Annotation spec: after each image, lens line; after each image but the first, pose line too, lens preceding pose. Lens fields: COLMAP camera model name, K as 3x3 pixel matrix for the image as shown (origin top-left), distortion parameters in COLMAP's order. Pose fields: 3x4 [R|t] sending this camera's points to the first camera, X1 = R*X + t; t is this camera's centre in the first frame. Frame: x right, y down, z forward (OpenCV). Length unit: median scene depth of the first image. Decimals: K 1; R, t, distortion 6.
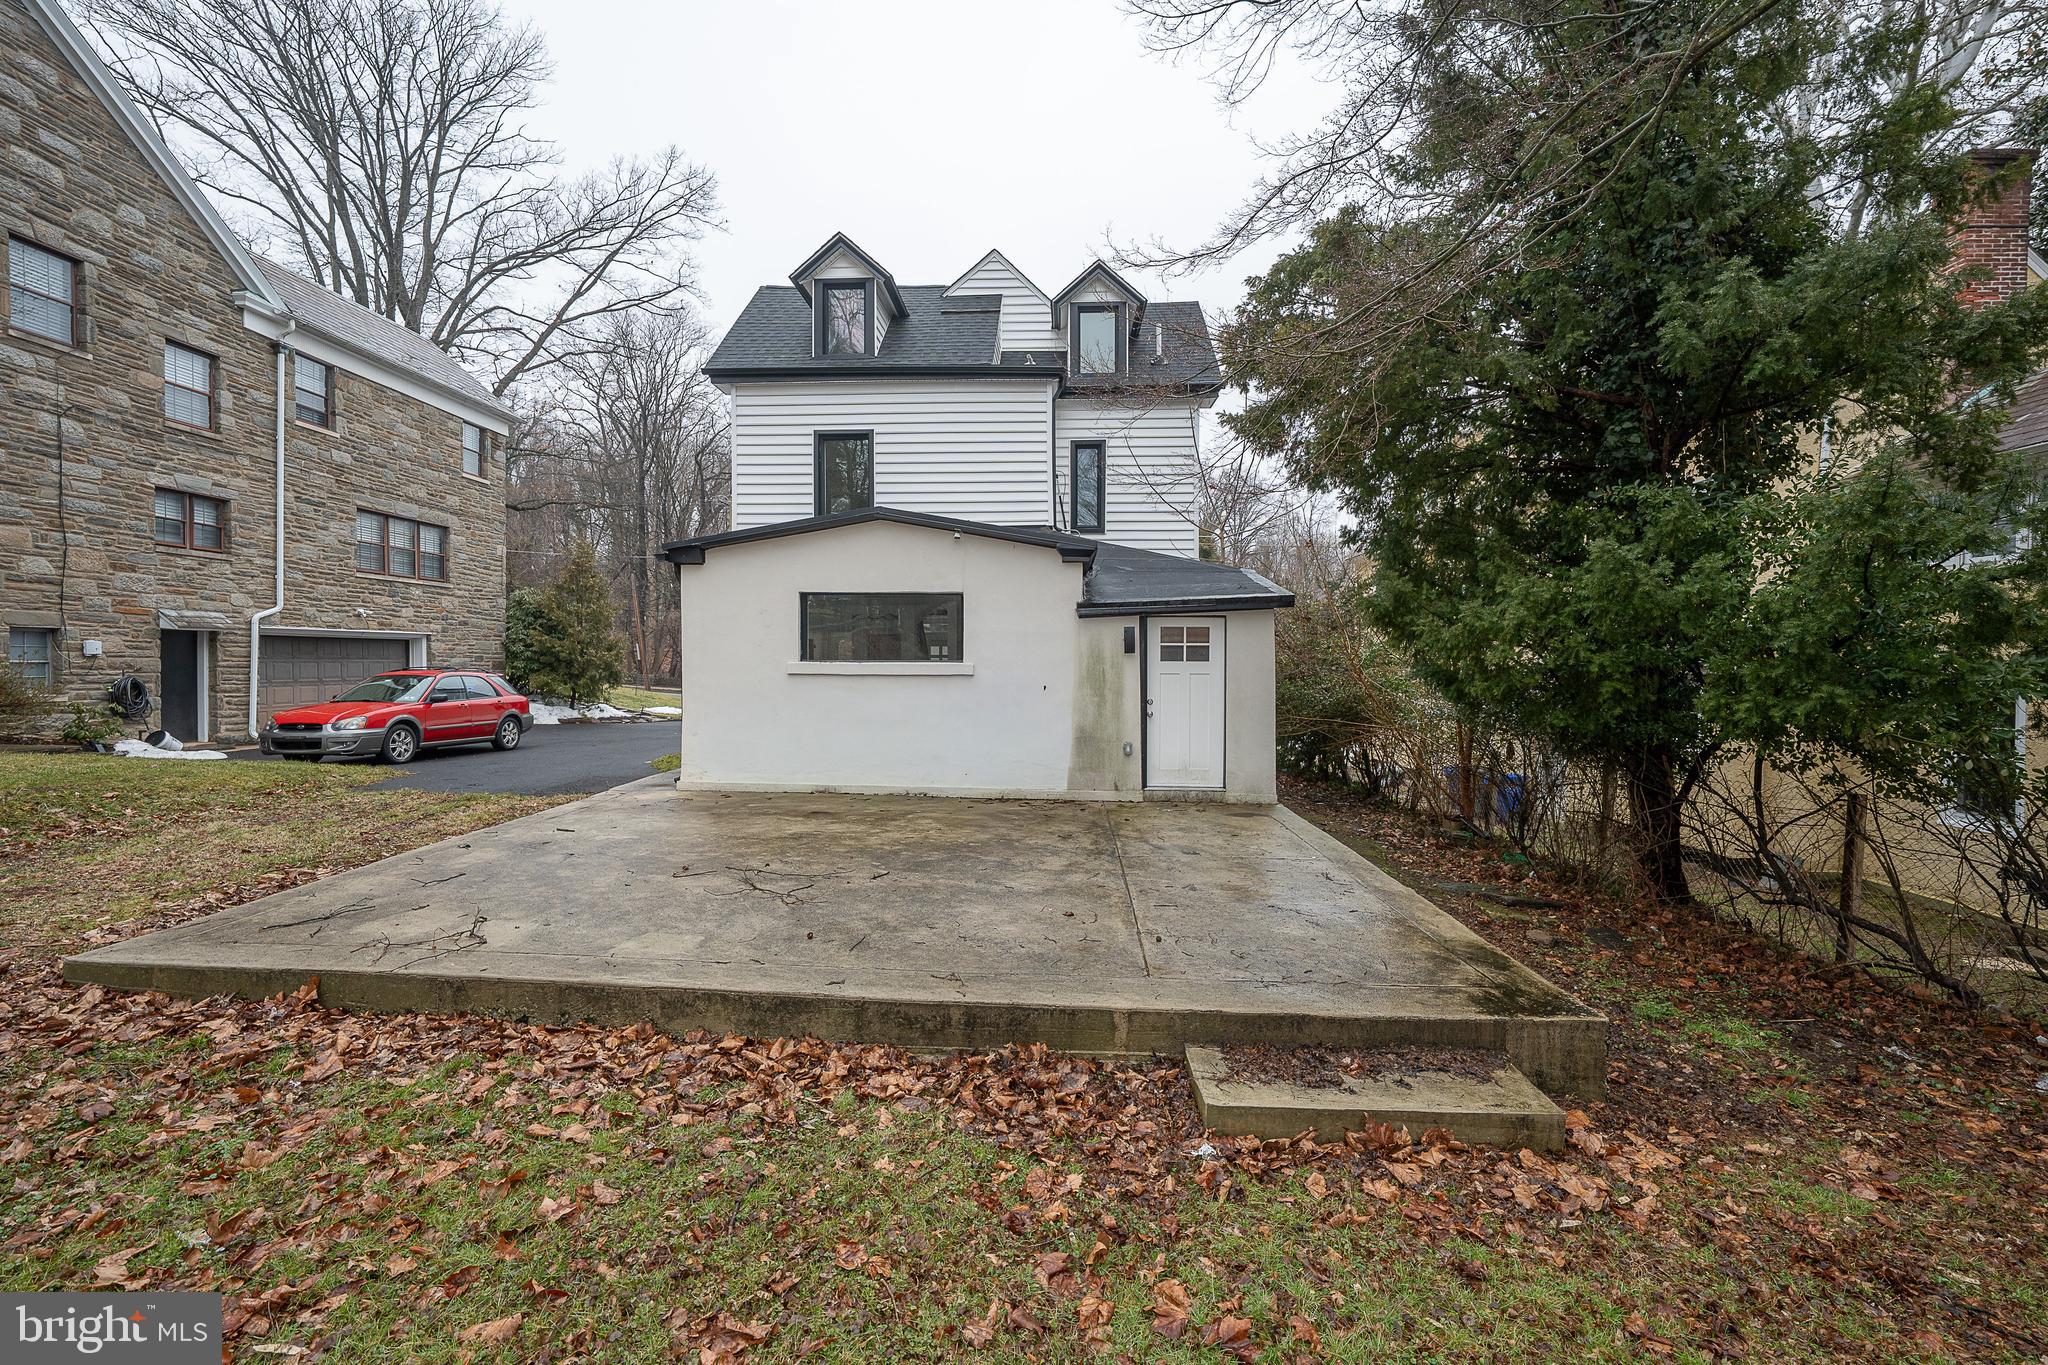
lens RADIAL K [[831.2, 0, 1024.0], [0, 831.2, 682.5], [0, 0, 1]] dist [-0.009007, 0.000088]
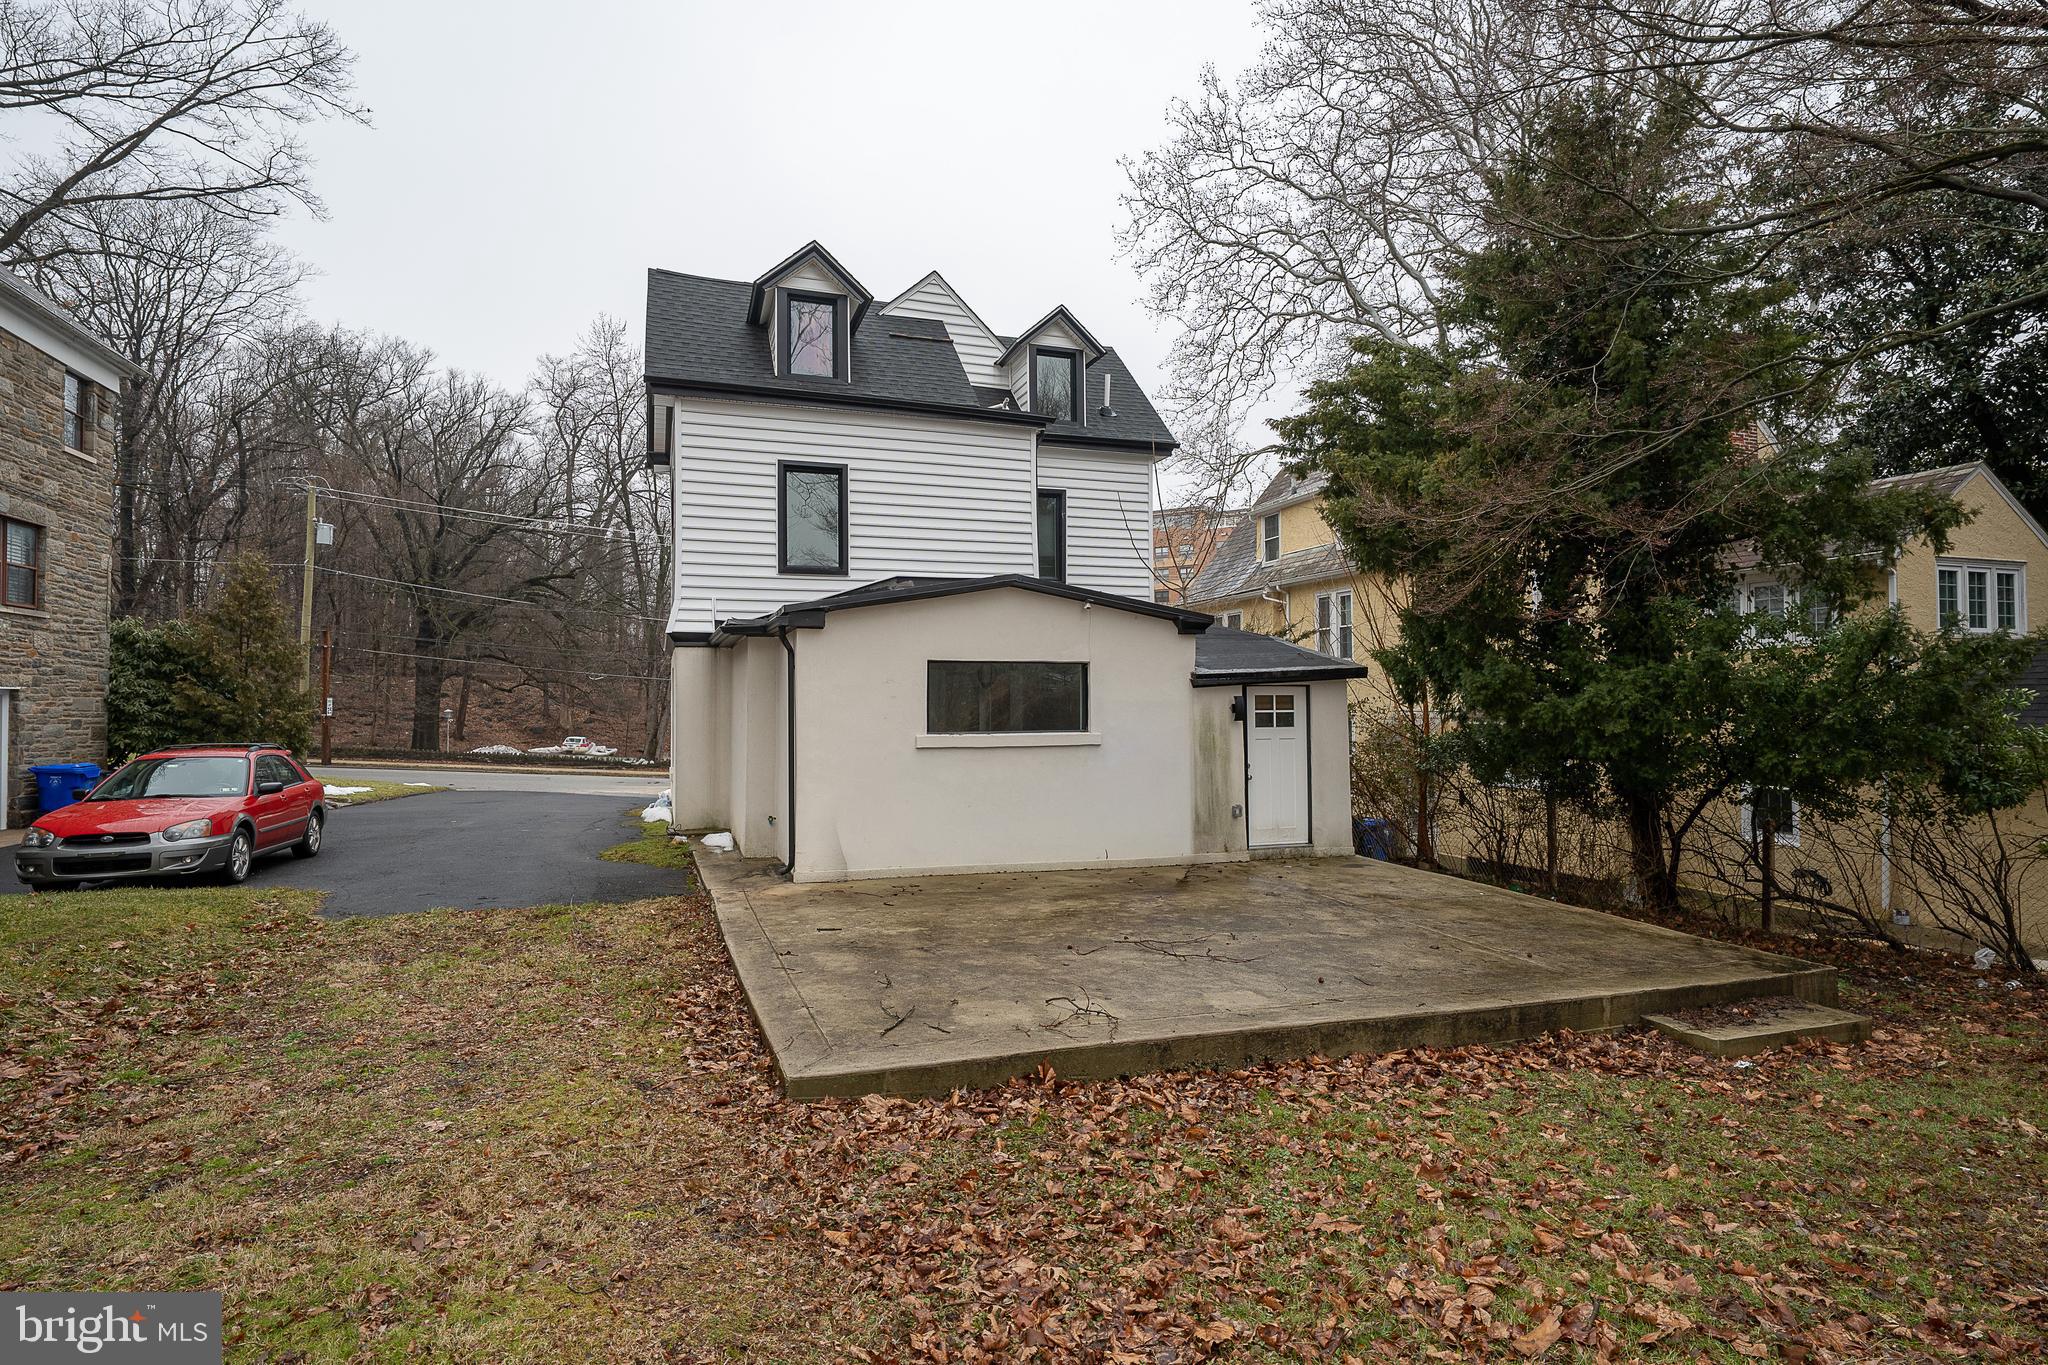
lens RADIAL K [[1029.4, 0, 1024.0], [0, 1029.4, 682.5], [0, 0, 1]] dist [0.005822, 0.001063]
pose [[0.927448, -0.000978, 0.373951, -0.493145], [0.017525, 0.999011, -0.040852, -0.028077], [-0.373541, 0.044442, 0.926548, -0.093397]]
